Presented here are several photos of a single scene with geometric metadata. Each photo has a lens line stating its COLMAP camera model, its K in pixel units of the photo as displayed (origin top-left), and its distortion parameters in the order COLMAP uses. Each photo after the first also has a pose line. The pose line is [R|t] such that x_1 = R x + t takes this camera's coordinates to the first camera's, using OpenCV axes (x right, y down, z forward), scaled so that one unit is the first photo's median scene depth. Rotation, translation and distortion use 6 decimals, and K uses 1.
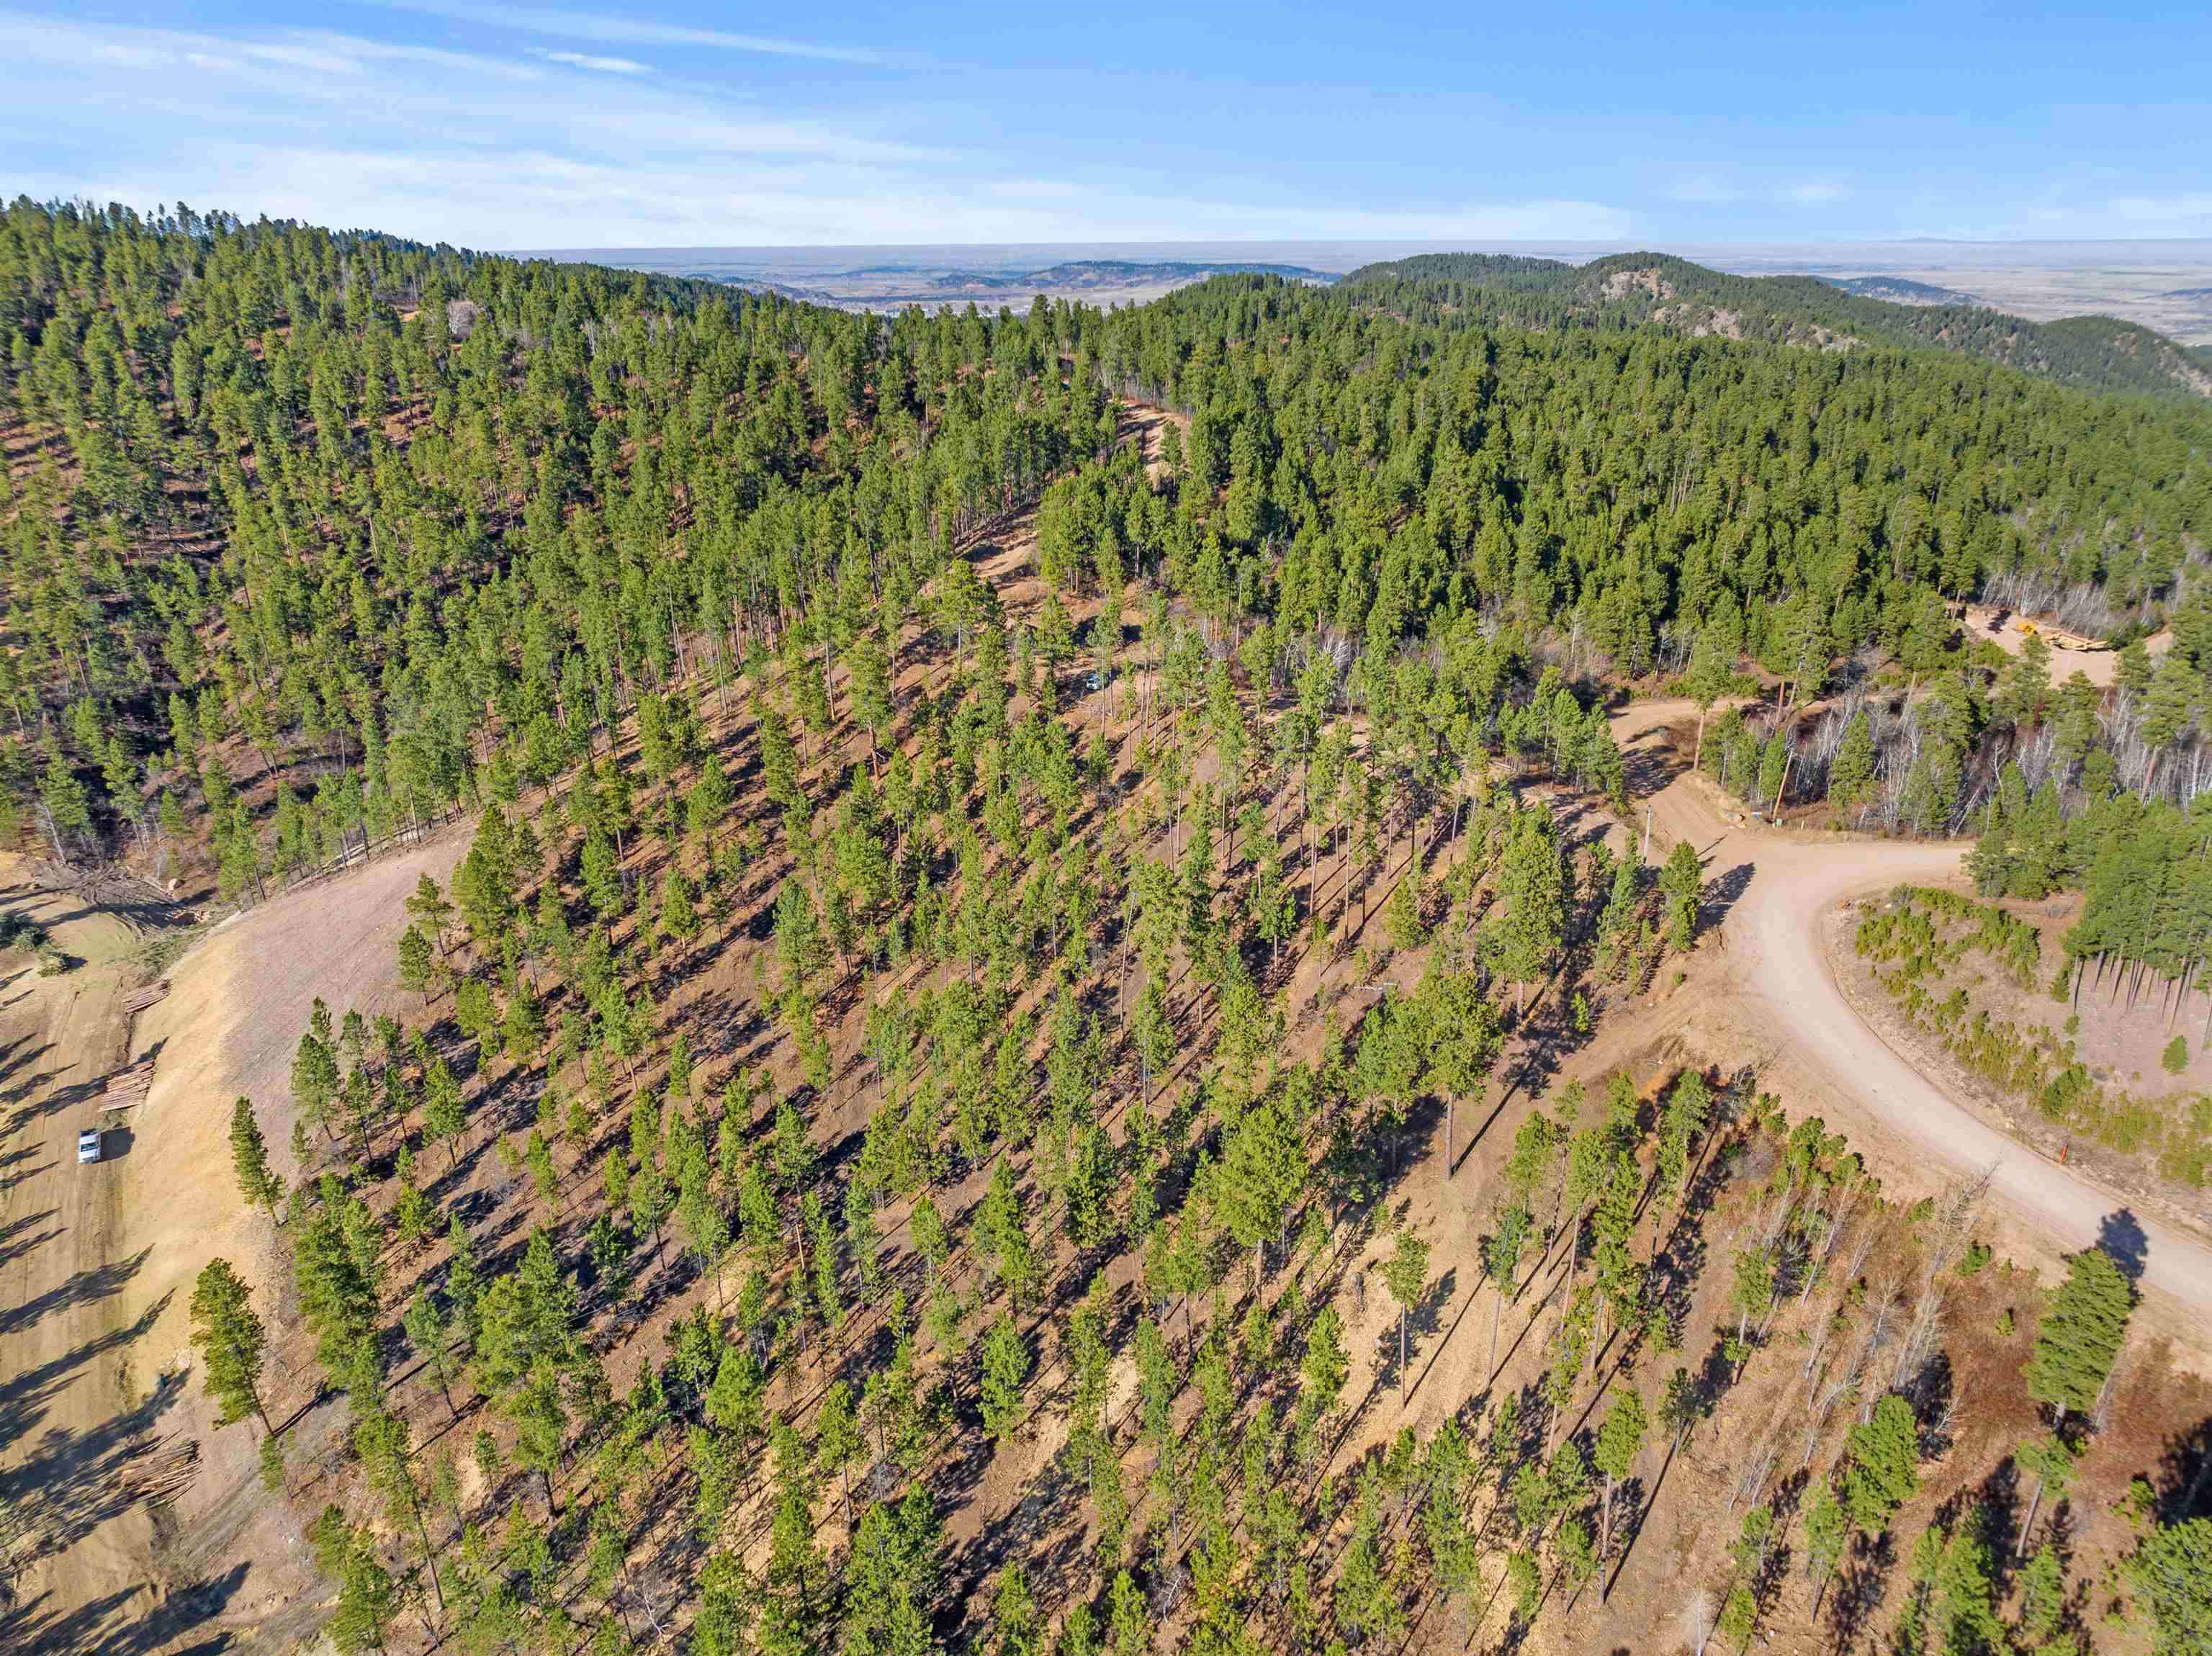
lens RADIAL K [[1635.5, 0, 1106.0], [0, 1635.5, 828.0], [0, 0, 1]] dist [-0.005632, -0.001290]
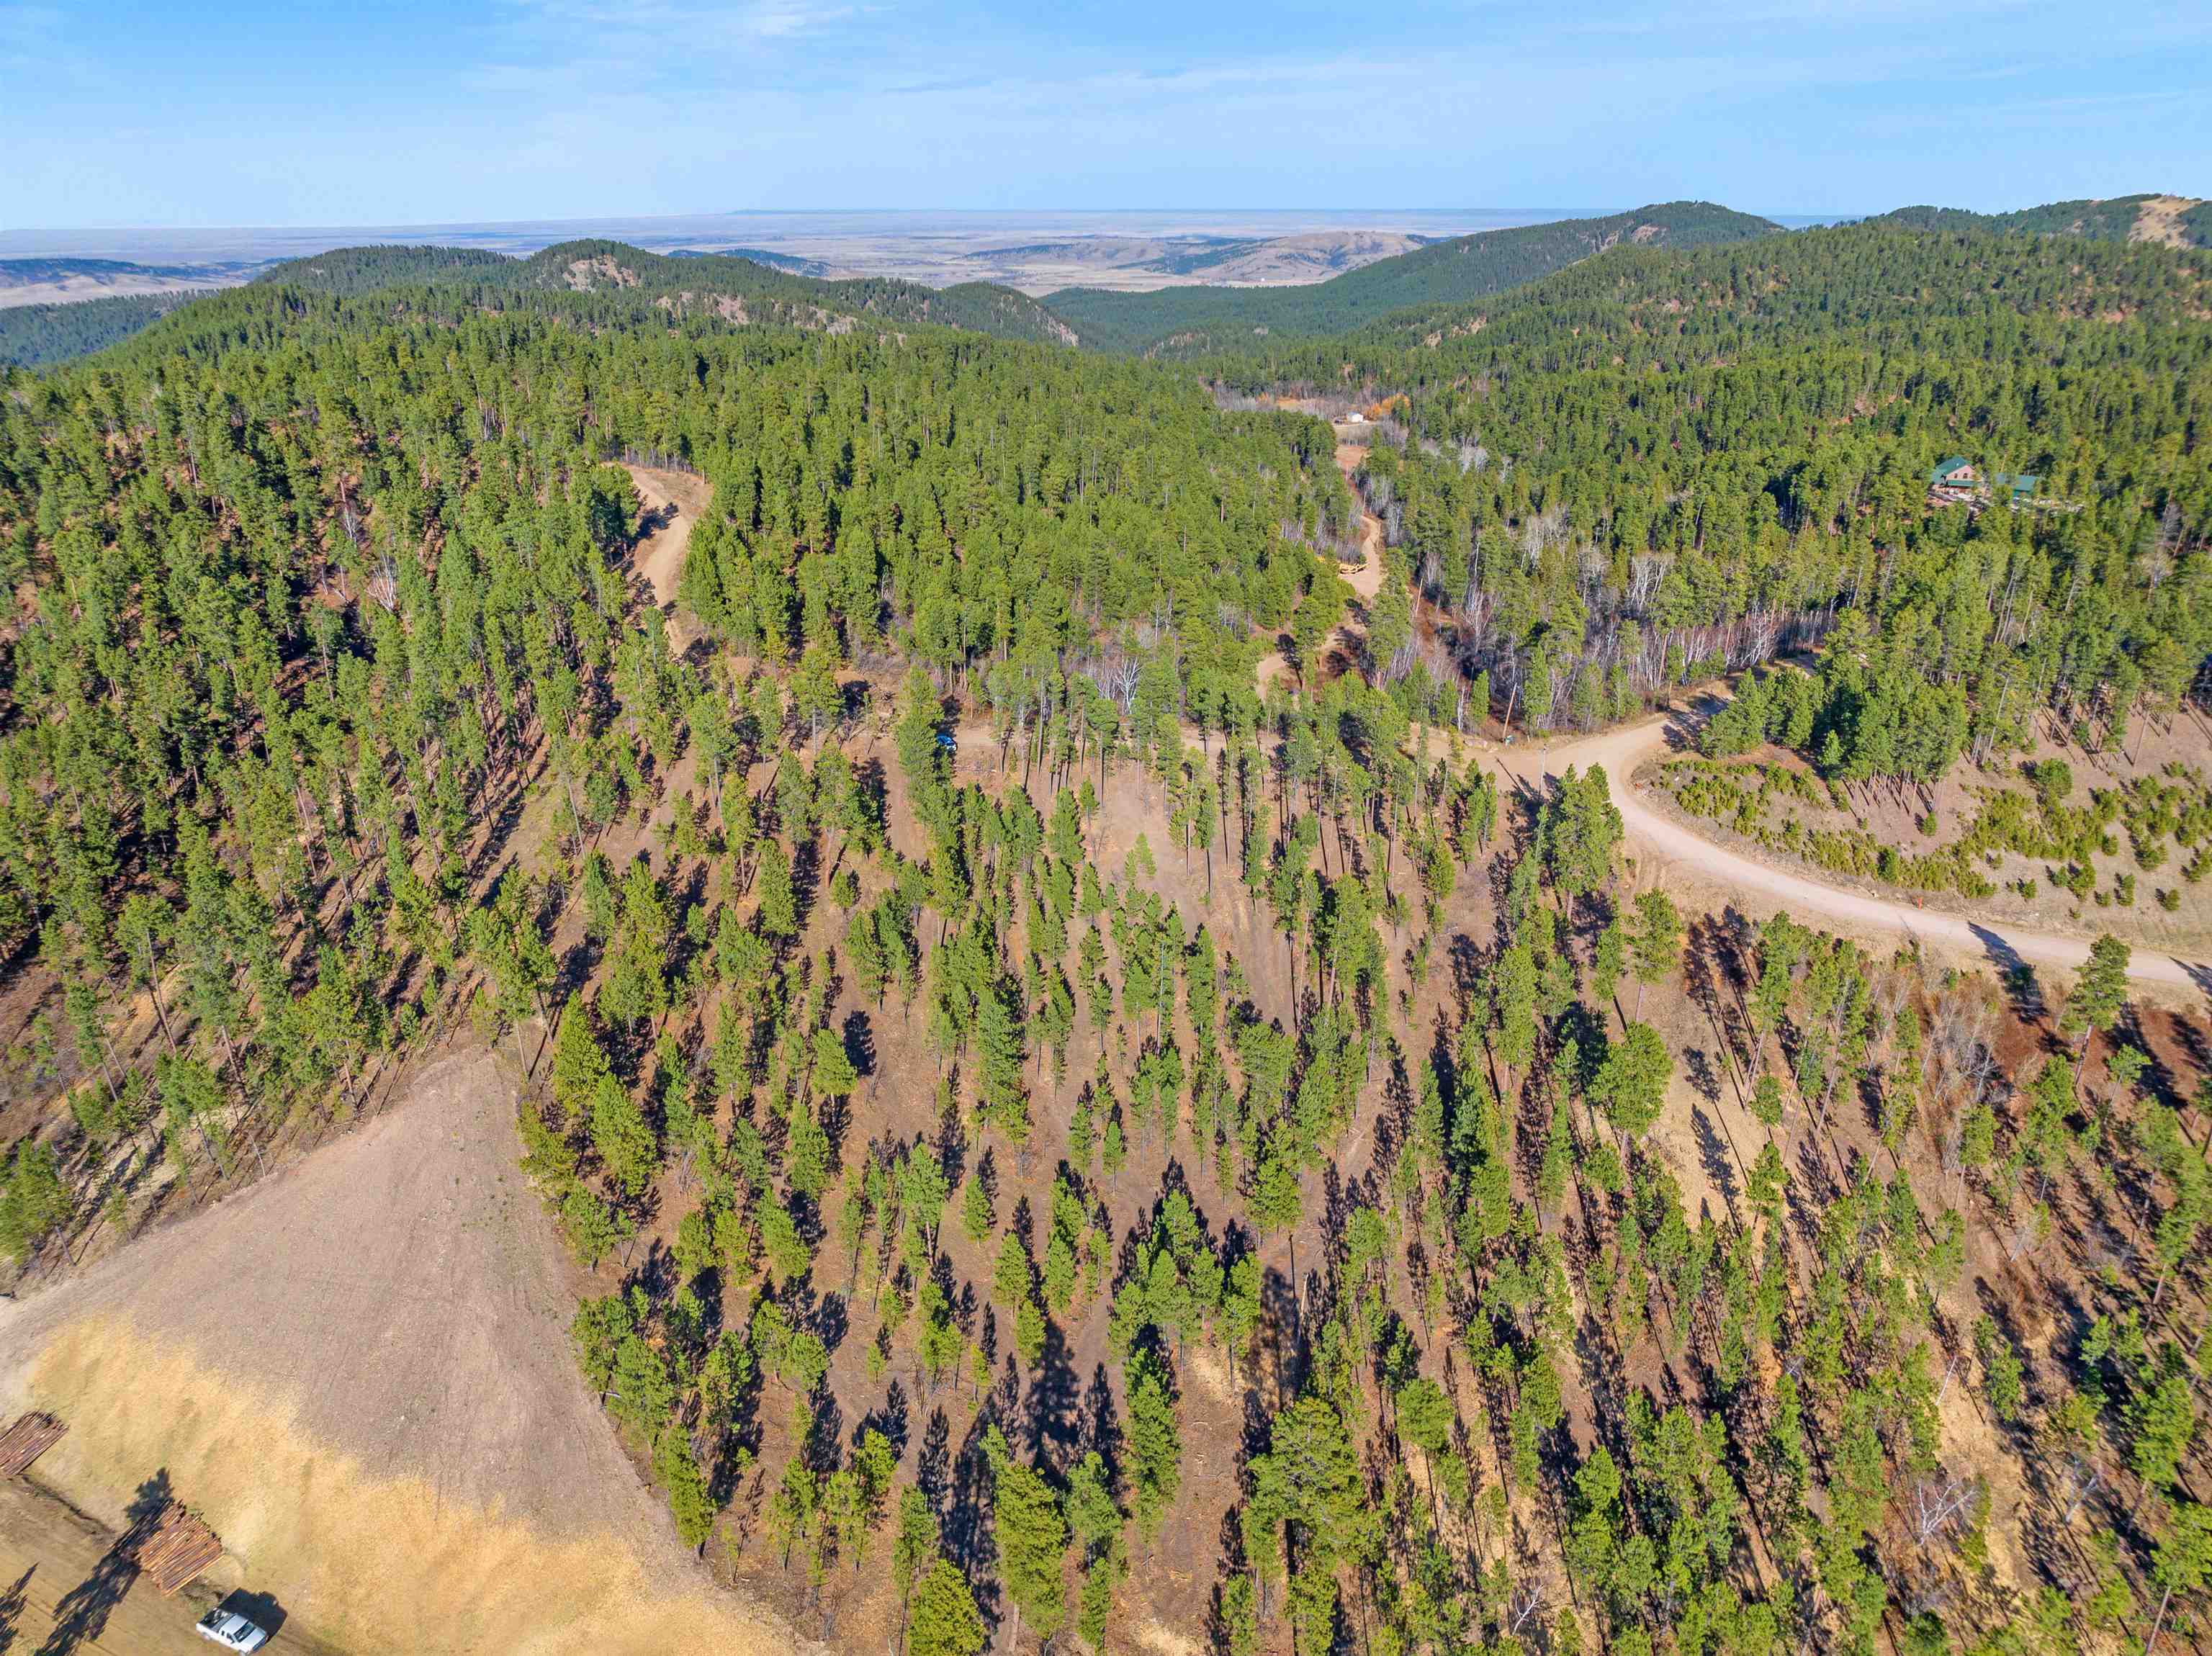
lens RADIAL K [[1635.5, 0, 1106.0], [0, 1635.5, 828.0], [0, 0, 1]] dist [-0.005632, -0.001290]
pose [[0.773403, -0.240645, 0.586463, -0.680098], [0.230183, 0.968607, 0.093896, -0.142218], [-0.590647, 0.062374, 0.804515, 0.146042]]
